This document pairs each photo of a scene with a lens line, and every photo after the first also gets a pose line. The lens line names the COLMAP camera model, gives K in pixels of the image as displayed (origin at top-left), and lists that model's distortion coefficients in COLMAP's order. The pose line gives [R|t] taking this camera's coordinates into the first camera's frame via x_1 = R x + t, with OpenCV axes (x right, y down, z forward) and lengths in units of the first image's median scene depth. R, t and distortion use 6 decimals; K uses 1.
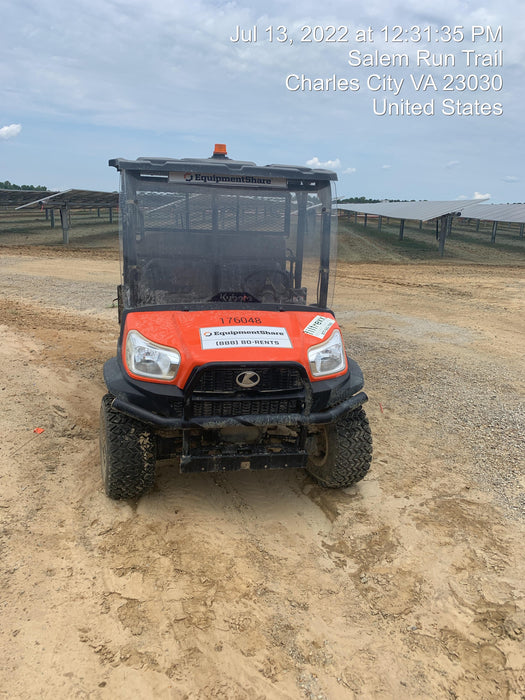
lens RADIAL K [[545.8, 0, 262.5], [0, 545.8, 350.0], [0, 0, 1]] dist [0.026863, -0.014843]
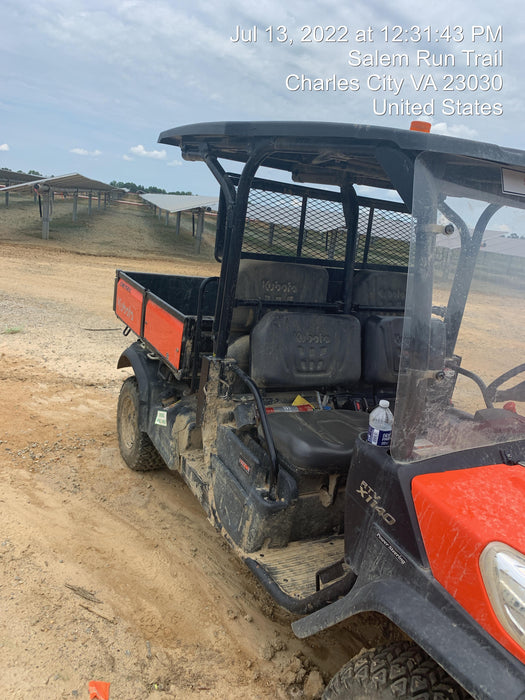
lens RADIAL K [[545.8, 0, 262.5], [0, 545.8, 350.0], [0, 0, 1]] dist [0.026863, -0.014843]
pose [[0.947772, 0.008779, 0.318827, -0.541044], [-0.012559, 0.999873, 0.009800, -0.186322], [-0.318701, -0.013293, 0.947762, 0.652852]]
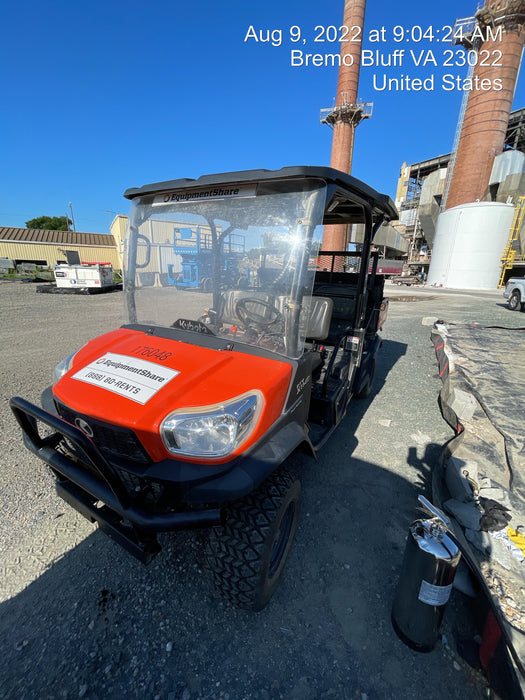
lens RADIAL K [[280.1, 0, 262.5], [0, 280.1, 350.0], [0, 0, 1]] dist [0.008007, -0.000277]
pose [[0.766270, 0.172914, -0.618815, 0.372051], [-0.173548, 0.983010, 0.059779, -0.116597], [0.618637, 0.061587, 0.783259, 0.774537]]
